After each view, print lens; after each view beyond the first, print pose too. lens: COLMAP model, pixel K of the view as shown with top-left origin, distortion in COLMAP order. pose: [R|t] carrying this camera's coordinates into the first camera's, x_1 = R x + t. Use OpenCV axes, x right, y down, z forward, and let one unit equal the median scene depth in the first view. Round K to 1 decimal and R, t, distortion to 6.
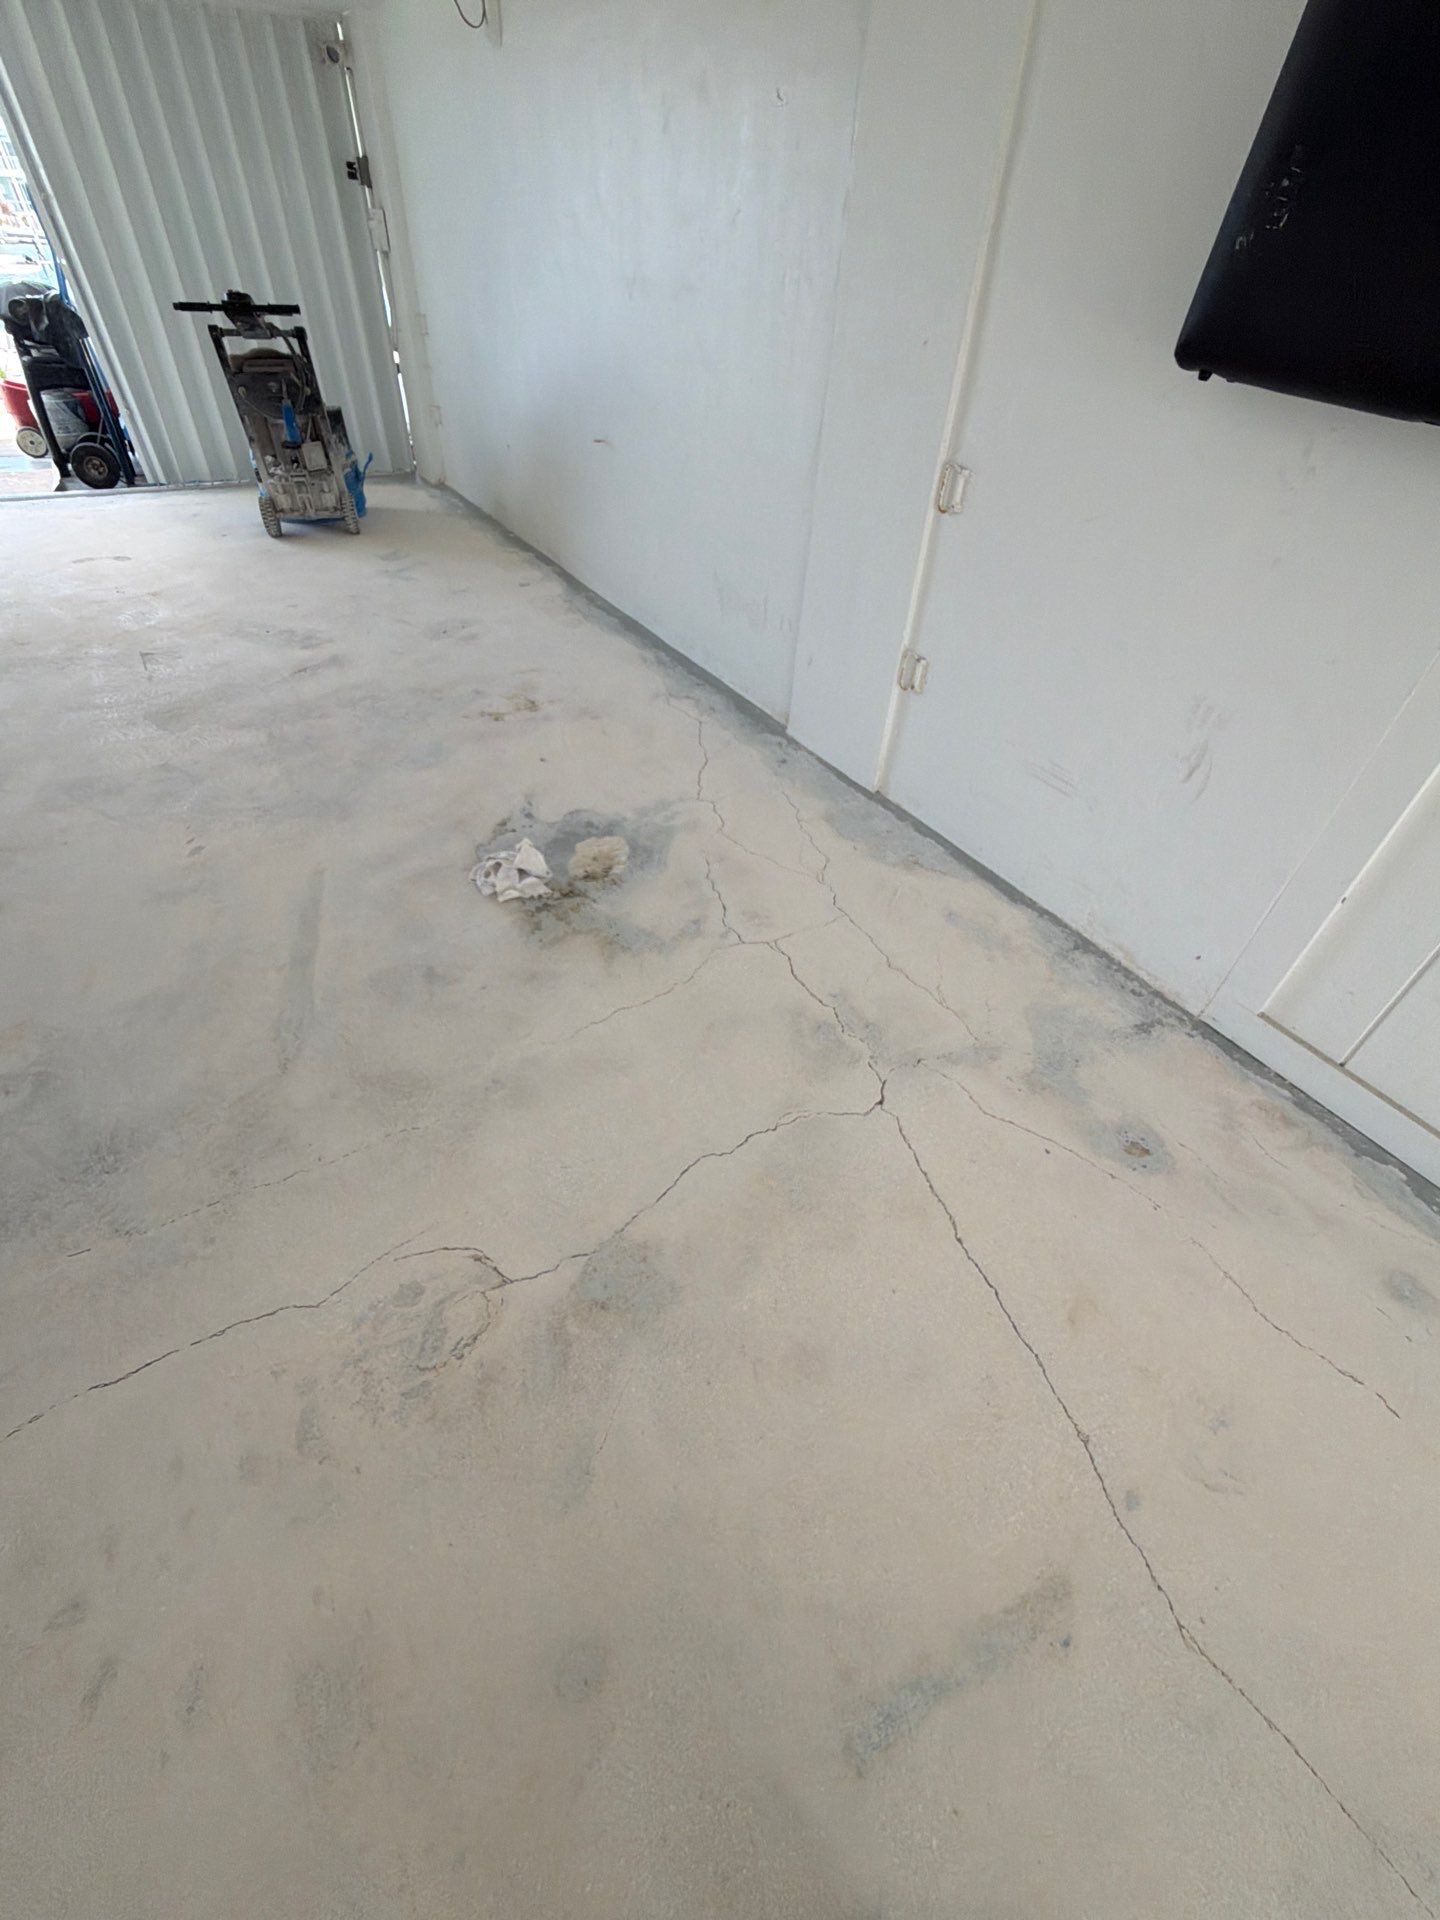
lens RADIAL K [[793.8, 0, 718.2], [0, 793.8, 963.9], [0, 0, 1]] dist [0.000156, -0.000264]
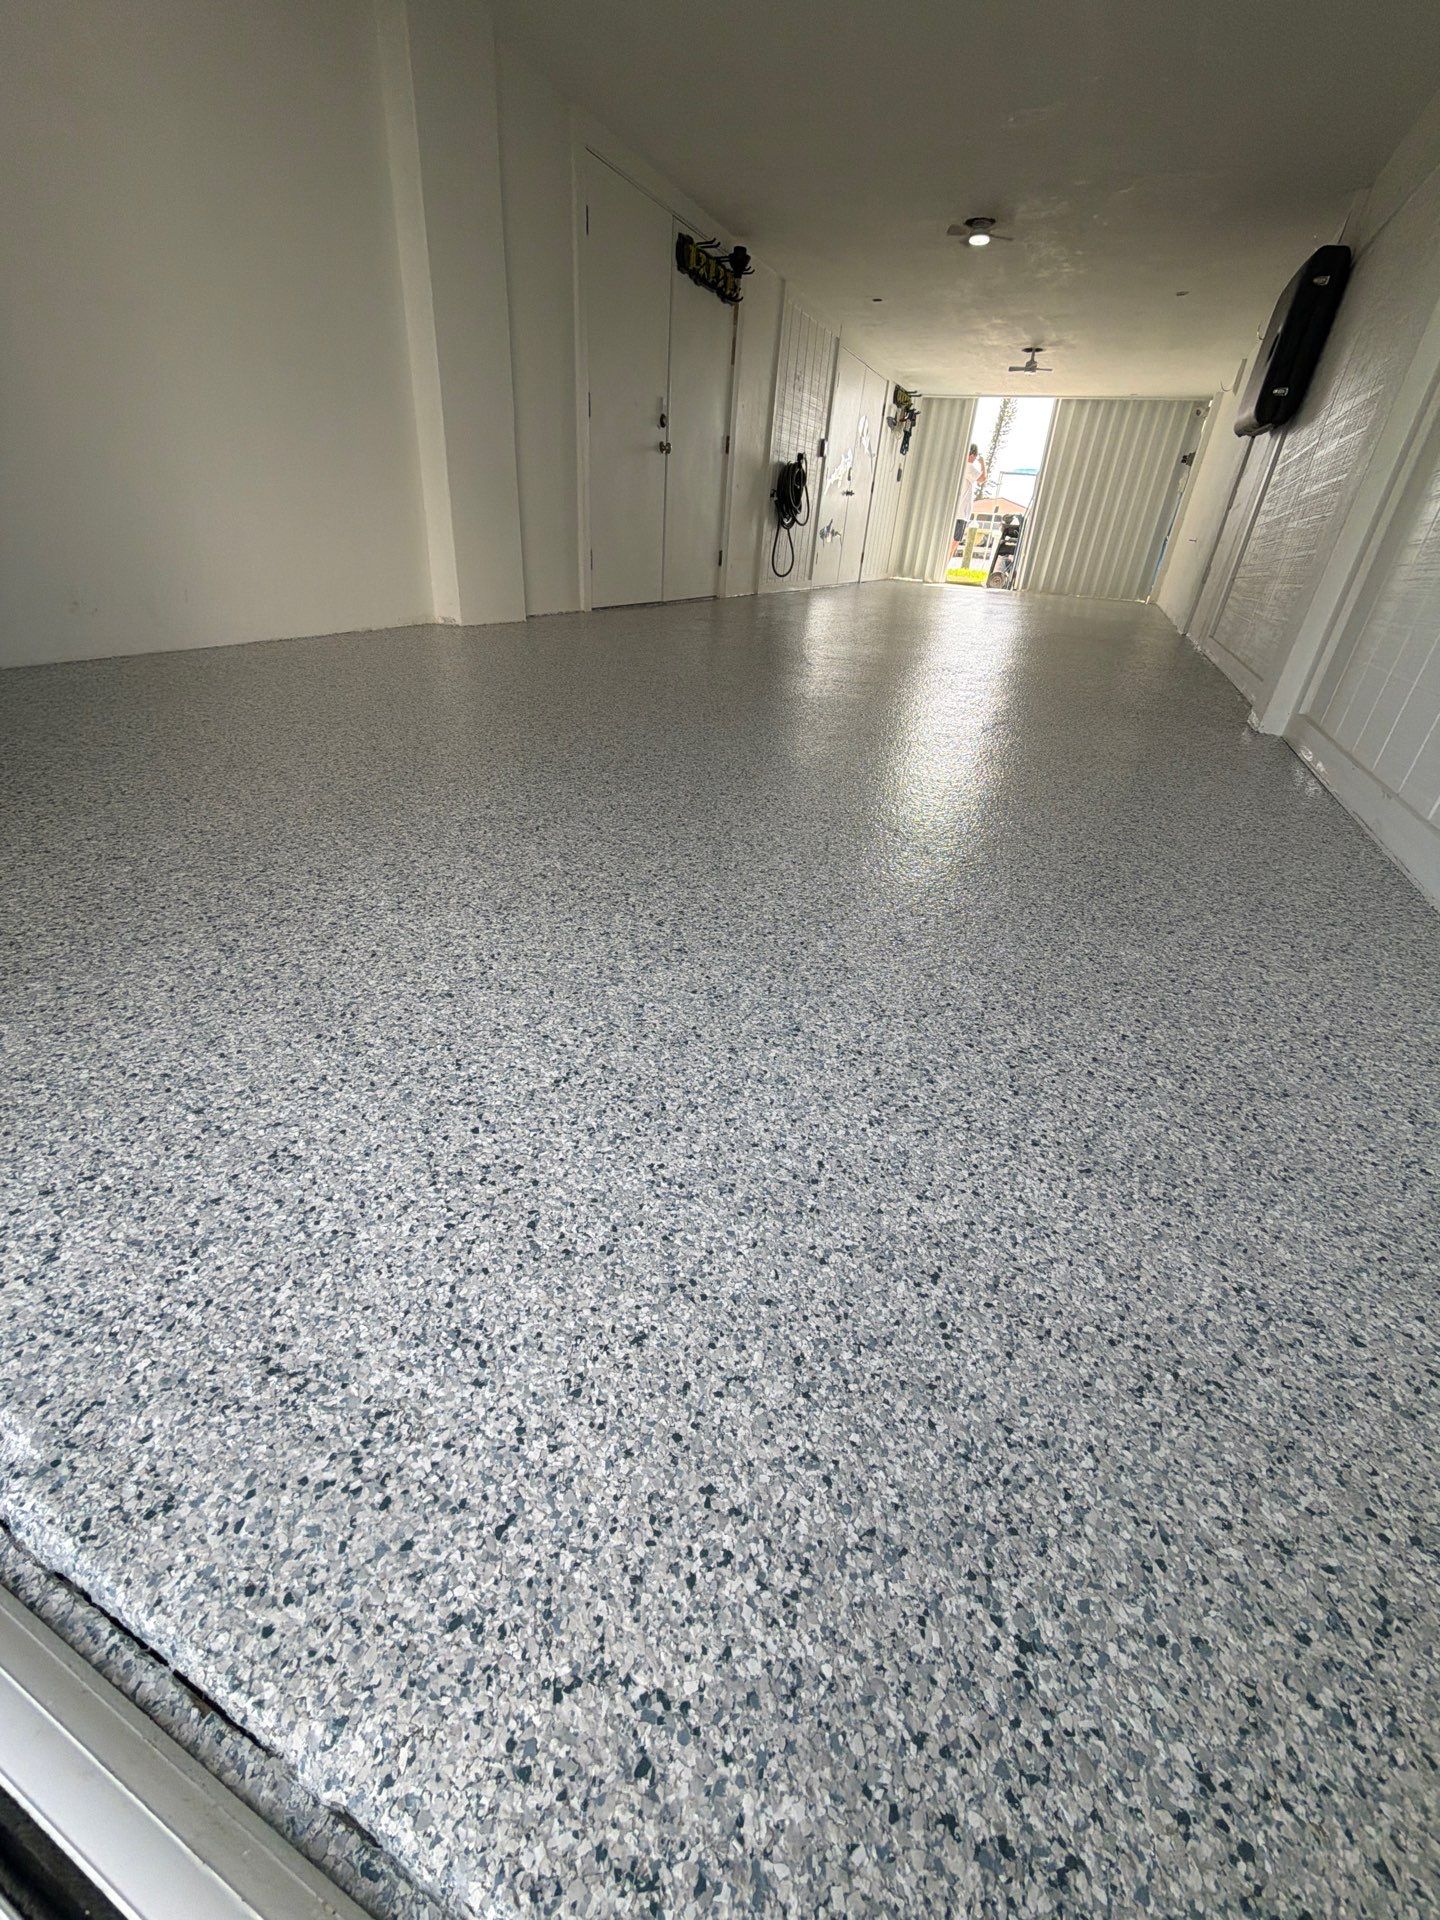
lens RADIAL K [[761.8, 0, 719.1], [0, 761.8, 963.0], [0, 0, 1]] dist [-0.001919, 0.000610]
pose [[0.570405, 0.403830, -0.715234, 1.535031], [-0.579576, 0.814915, -0.002105, 1.484314], [0.582005, 0.415733, 0.698882, -1.035947]]
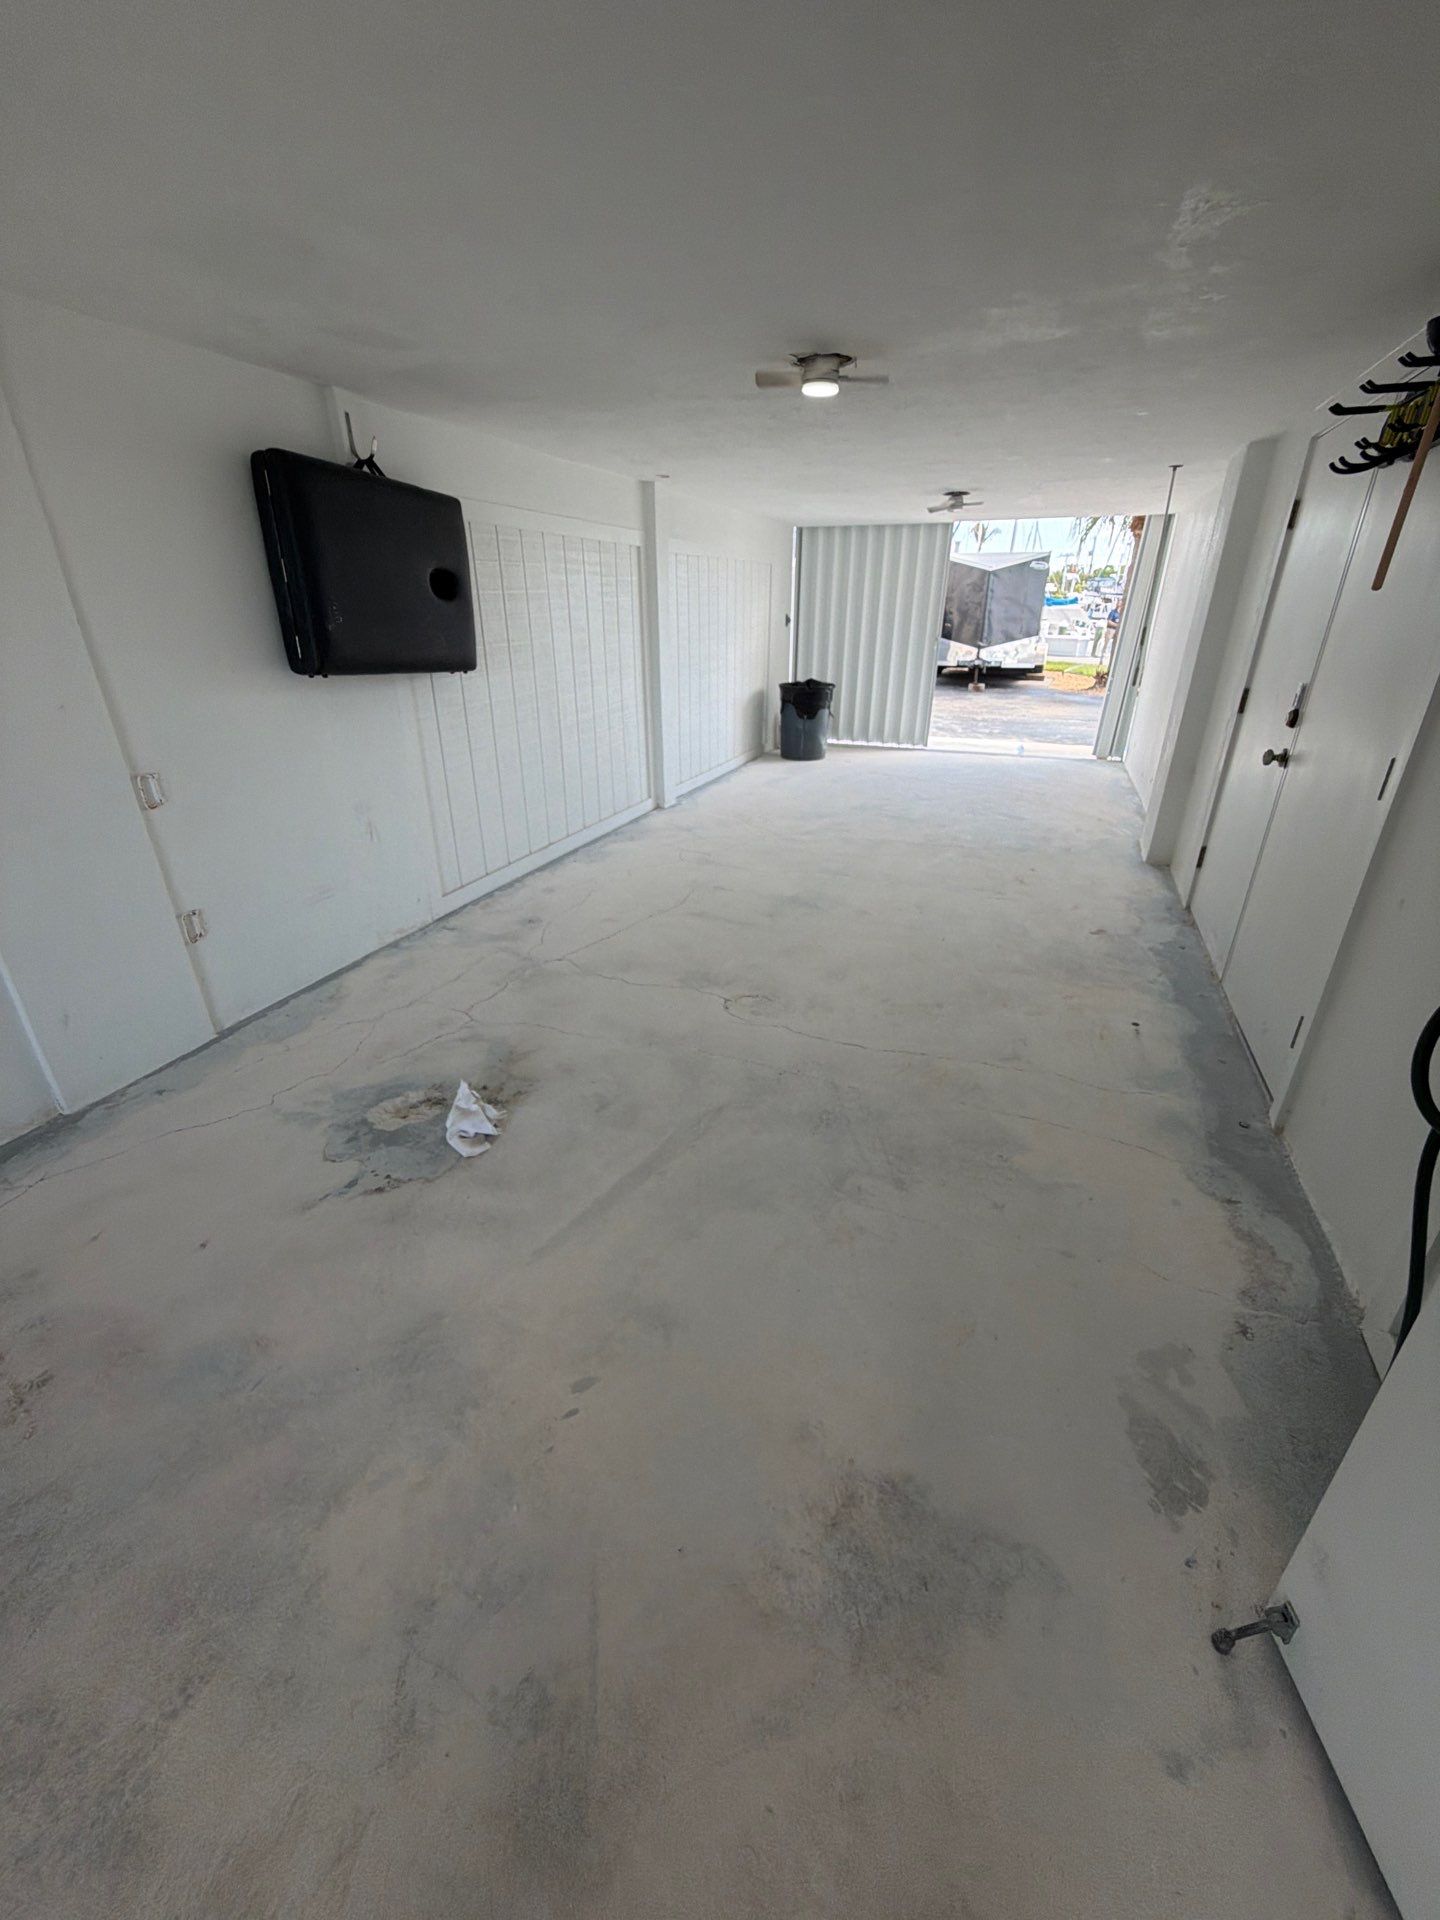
lens RADIAL K [[764.3, 0, 719.1], [0, 764.3, 961.8], [0, 0, 1]] dist [-0.000045, -0.000826]
pose [[-0.607437, -0.377854, 0.698746, -1.025591], [0.511682, 0.486718, 0.708016, -0.726925], [-0.607620, 0.787611, -0.102310, 0.658618]]
